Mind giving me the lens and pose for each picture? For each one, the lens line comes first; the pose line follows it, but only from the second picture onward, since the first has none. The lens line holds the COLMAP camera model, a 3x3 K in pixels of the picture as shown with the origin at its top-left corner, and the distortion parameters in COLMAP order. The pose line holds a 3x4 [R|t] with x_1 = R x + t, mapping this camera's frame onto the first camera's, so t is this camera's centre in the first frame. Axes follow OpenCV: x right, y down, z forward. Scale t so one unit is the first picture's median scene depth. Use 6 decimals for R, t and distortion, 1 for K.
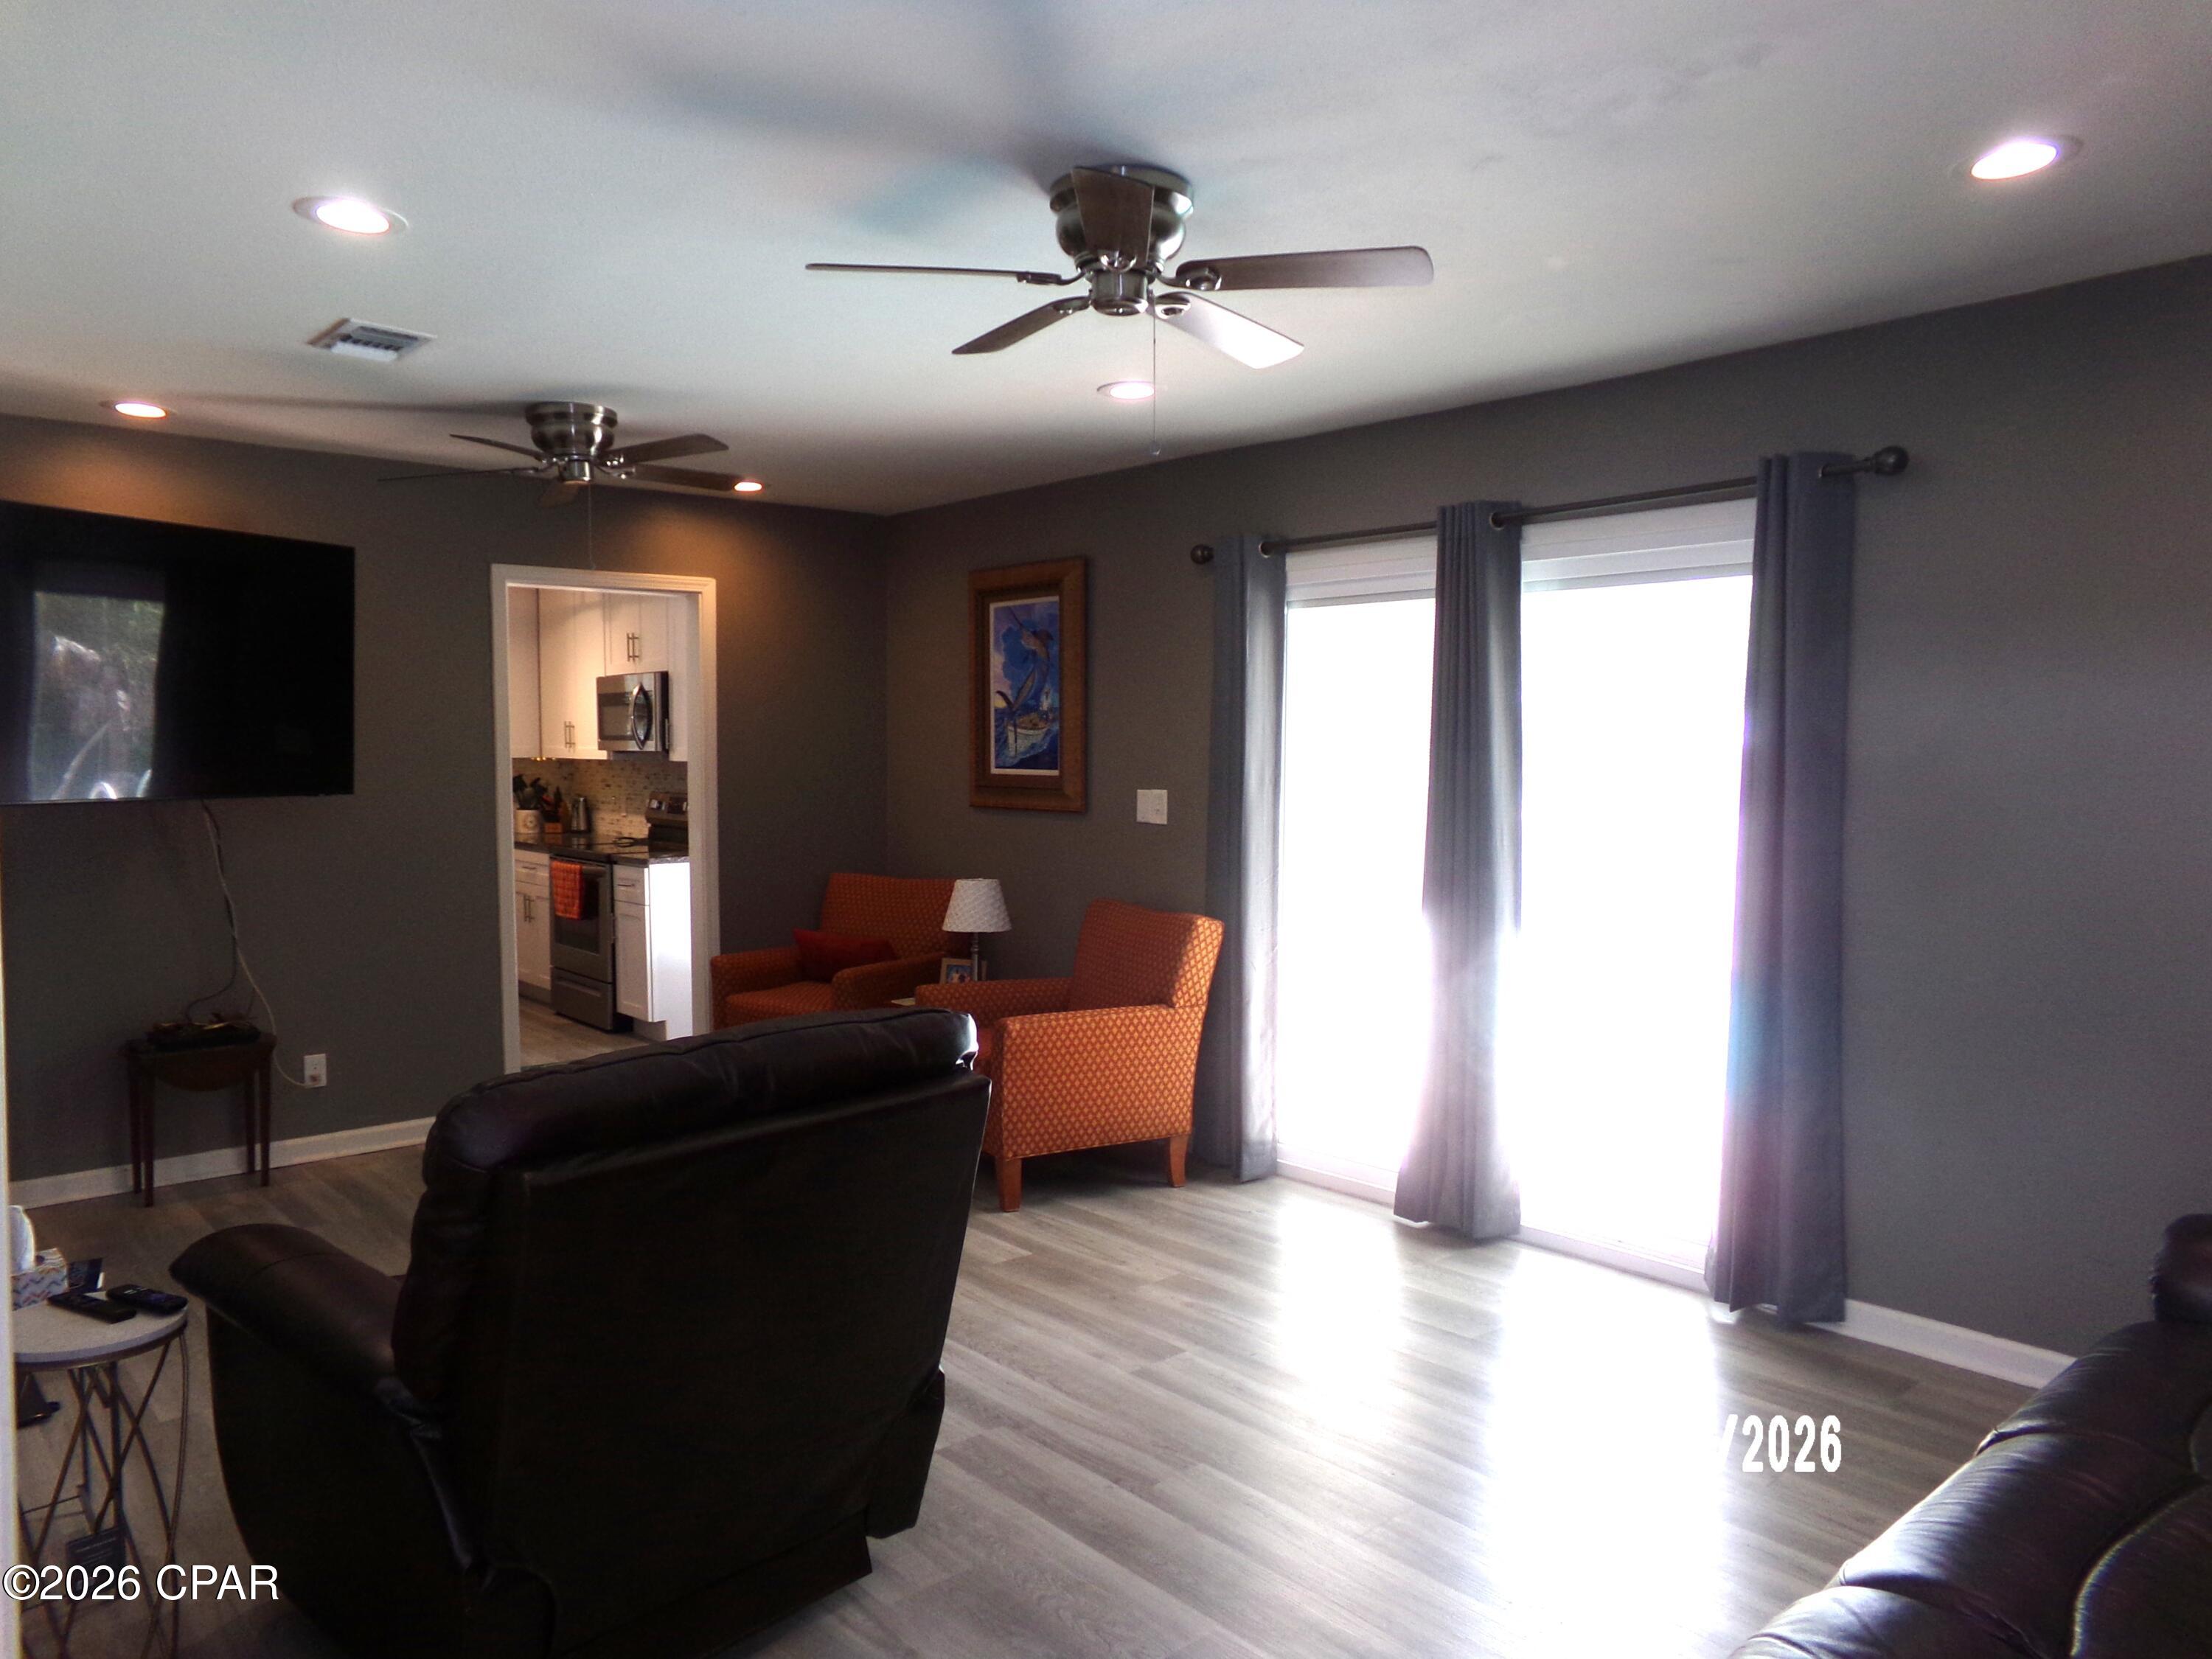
lens RADIAL K [[1538.3, 0, 1090.7], [0, 1538.3, 818.1], [0, 0, 1]] dist [-0.110548, 0.215799]
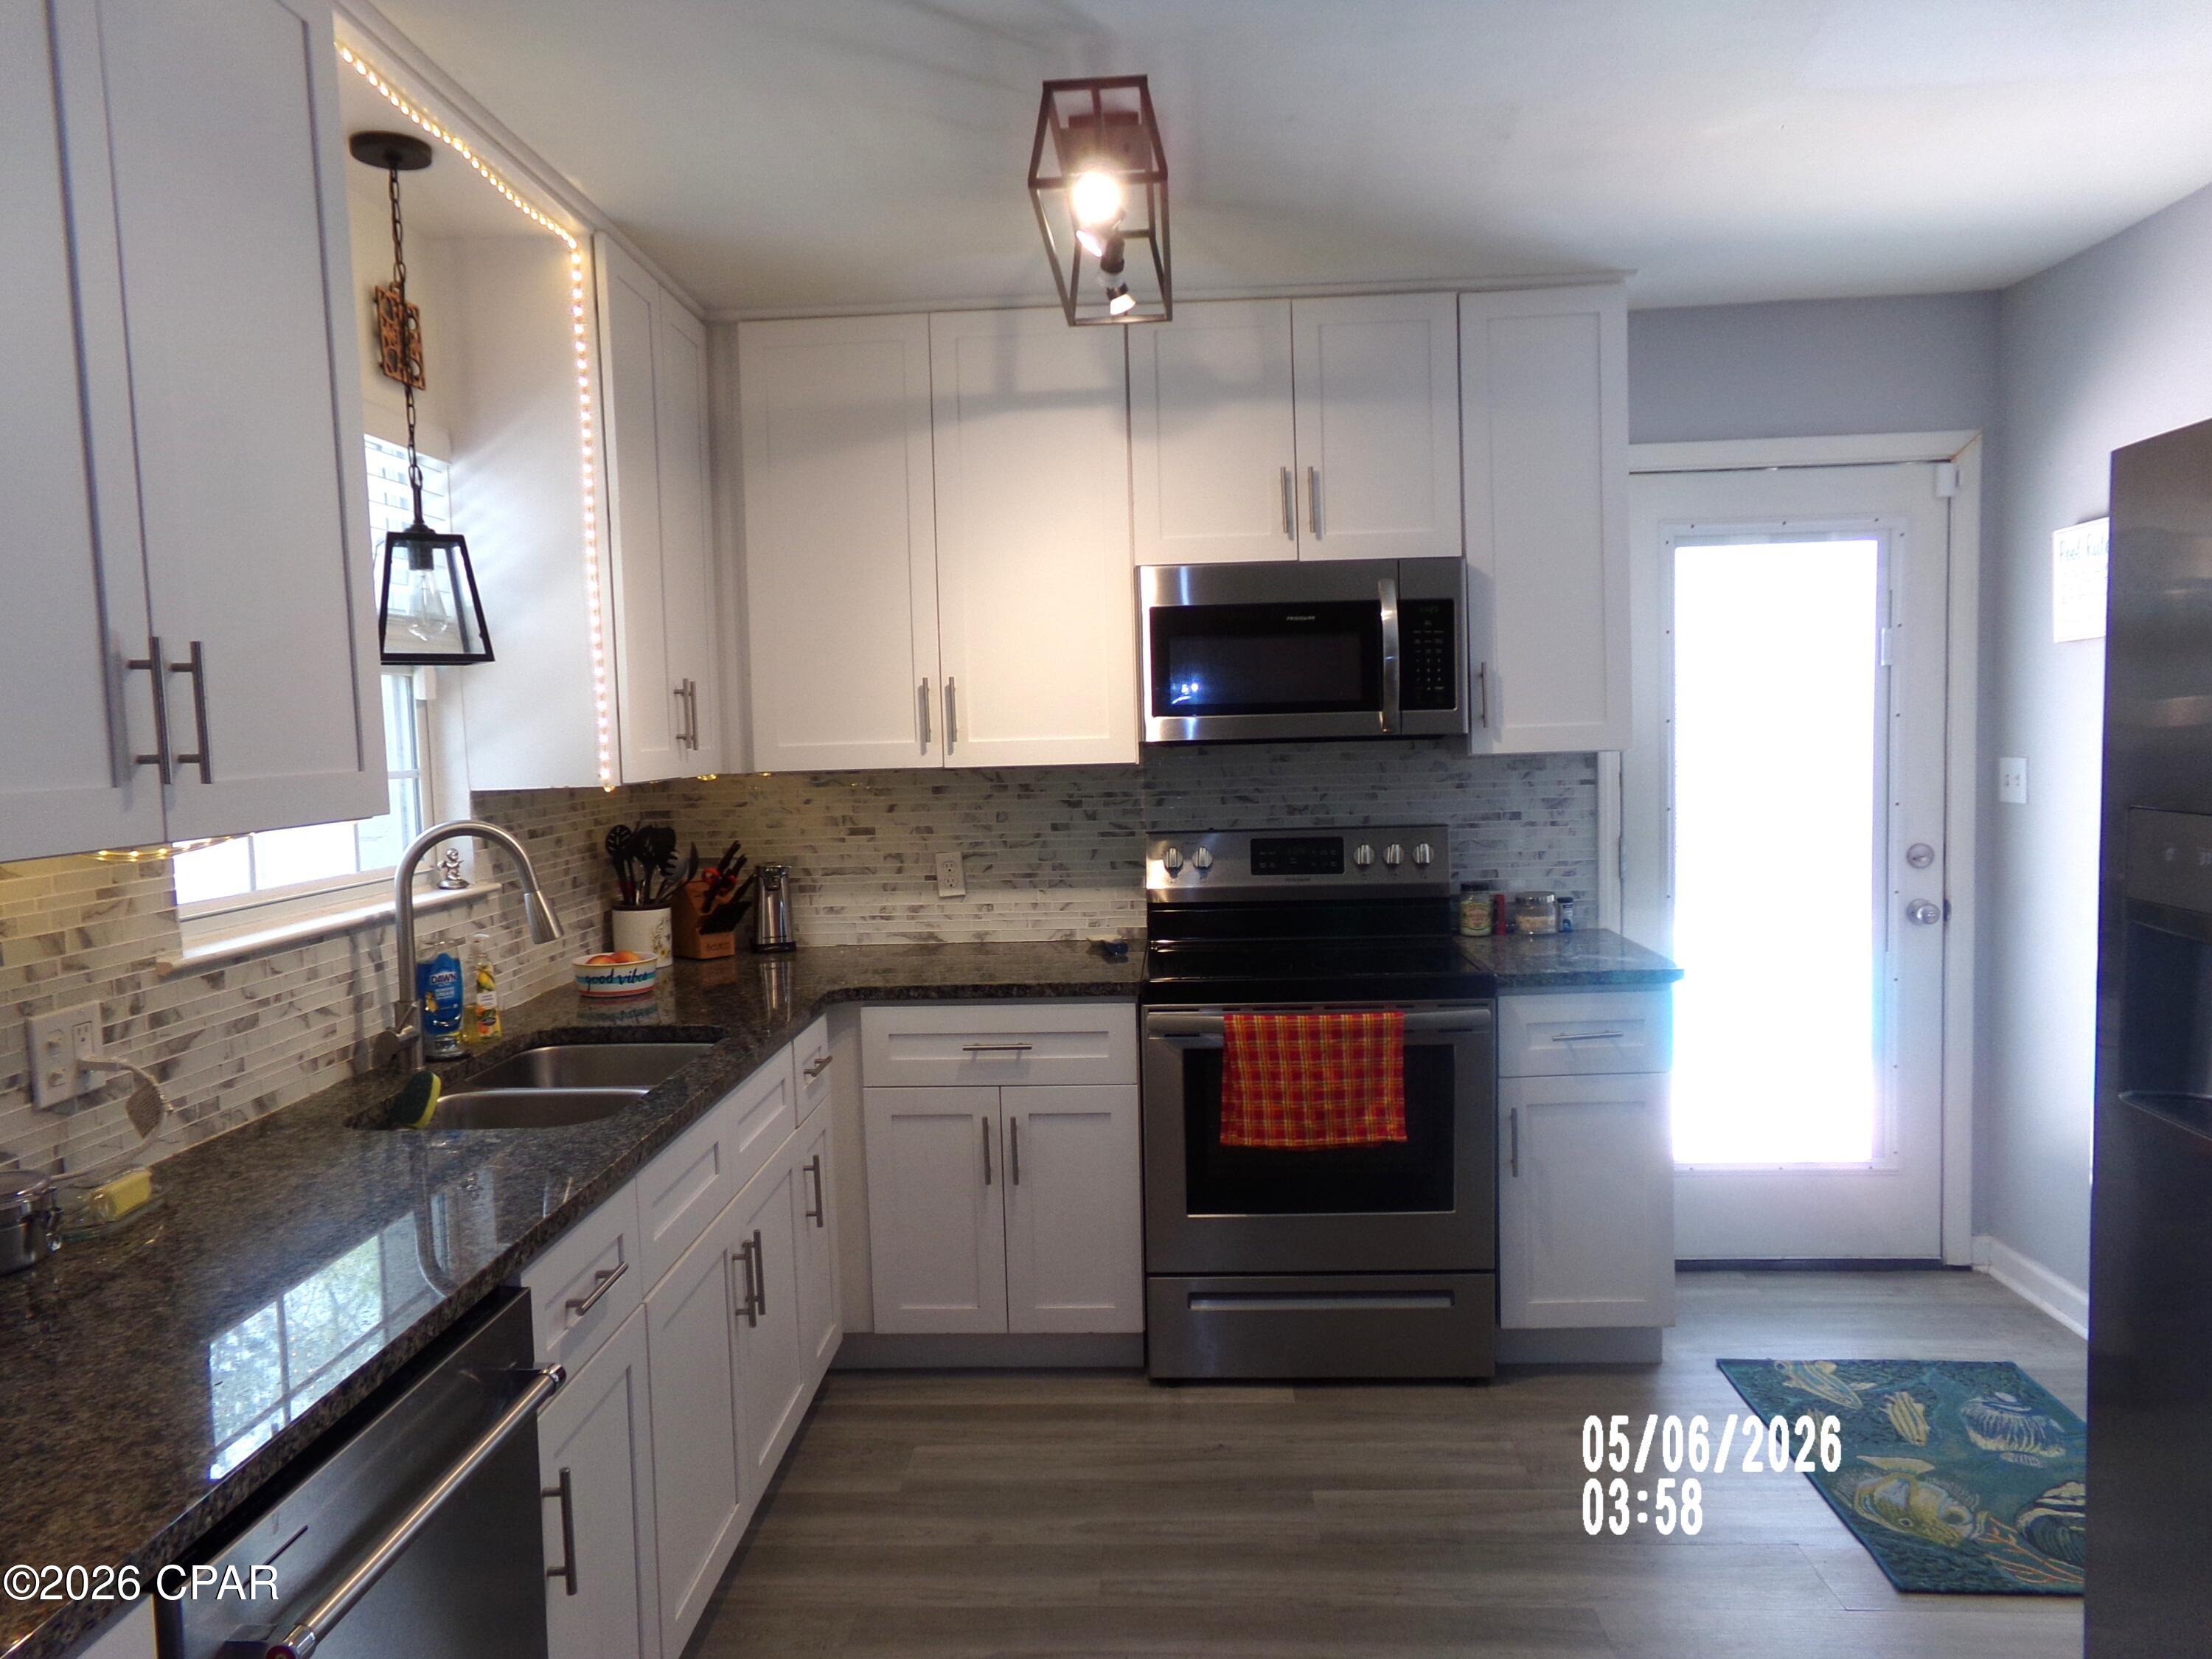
lens RADIAL K [[1520.1, 0, 1106.0], [0, 1520.1, 829.5], [0, 0, 1]] dist [-0.010119, 0.052150]
pose [[0.682891, -0.068561, 0.727296, -0.576890], [0.060950, 0.997462, 0.036801, -0.033269], [-0.727973, 0.019198, 0.685337, 0.644369]]
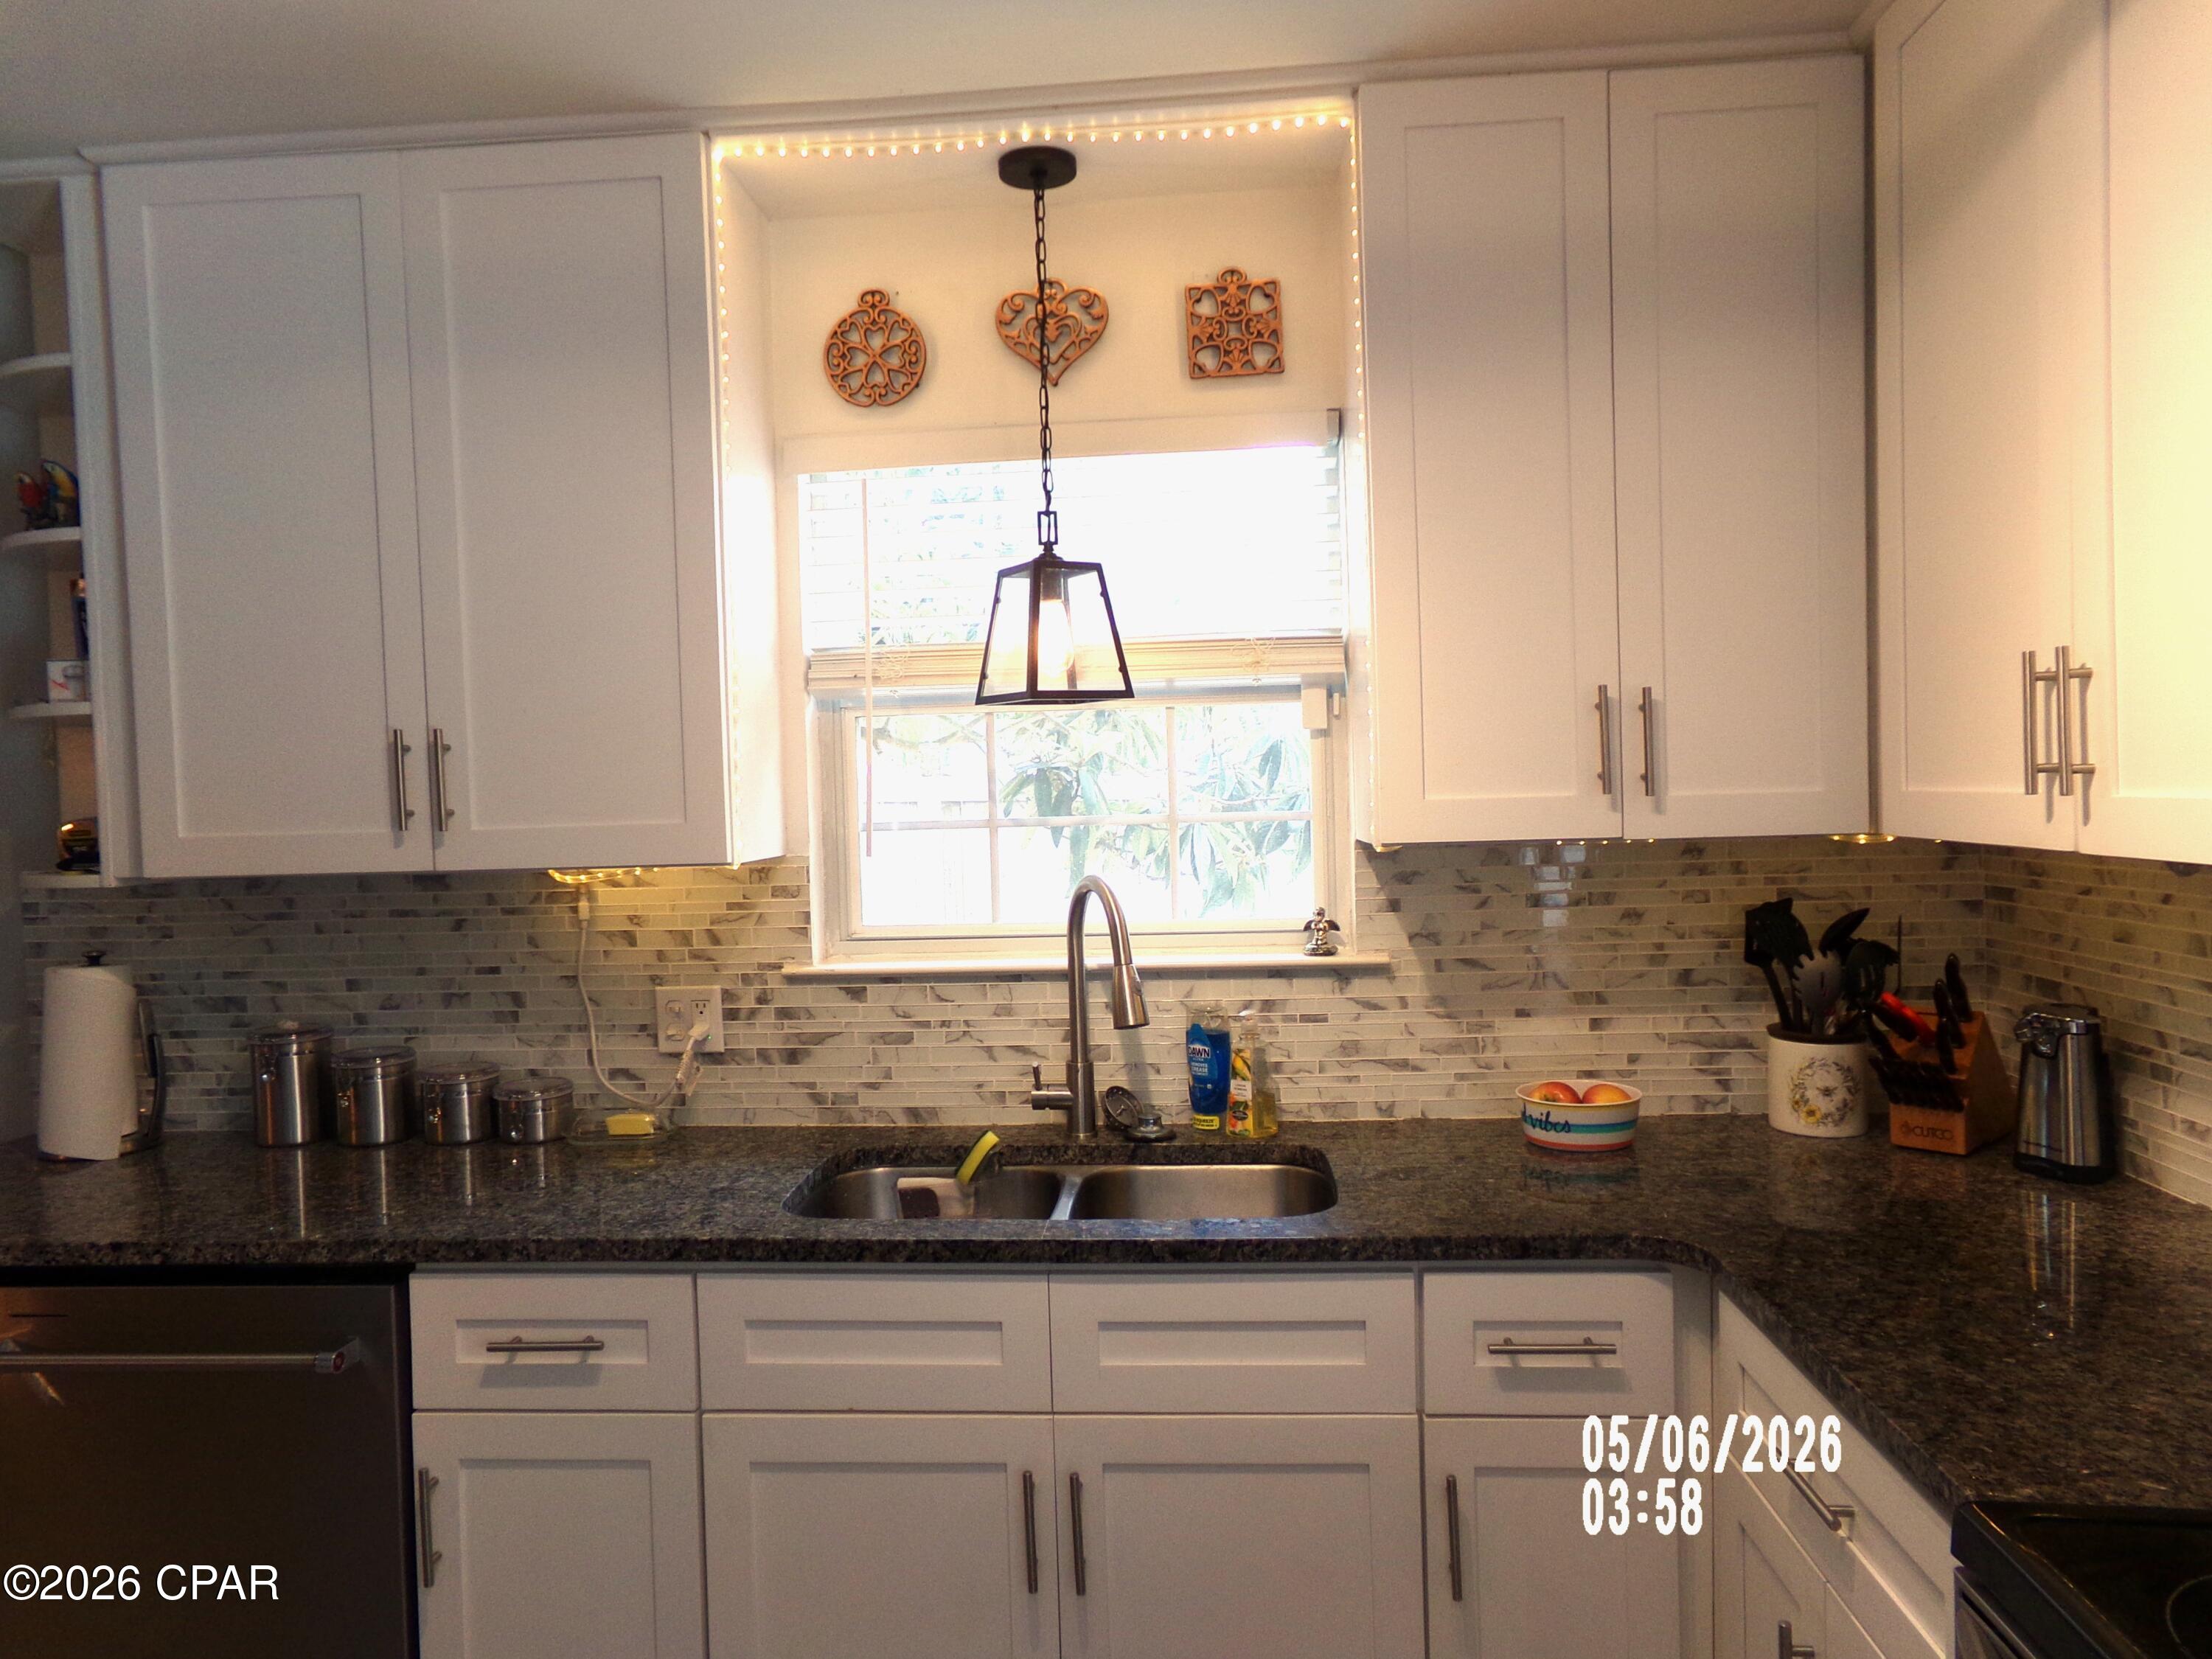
lens RADIAL K [[1543.7, 0, 1100.0], [0, 1543.7, 835.4], [0, 0, 1]] dist [-0.103287, 0.164276]
pose [[0.703338, 0.006377, -0.710827, -0.276203], [-0.006526, 0.999976, 0.002514, -0.038849], [0.710826, 0.002871, 0.703362, 0.744126]]
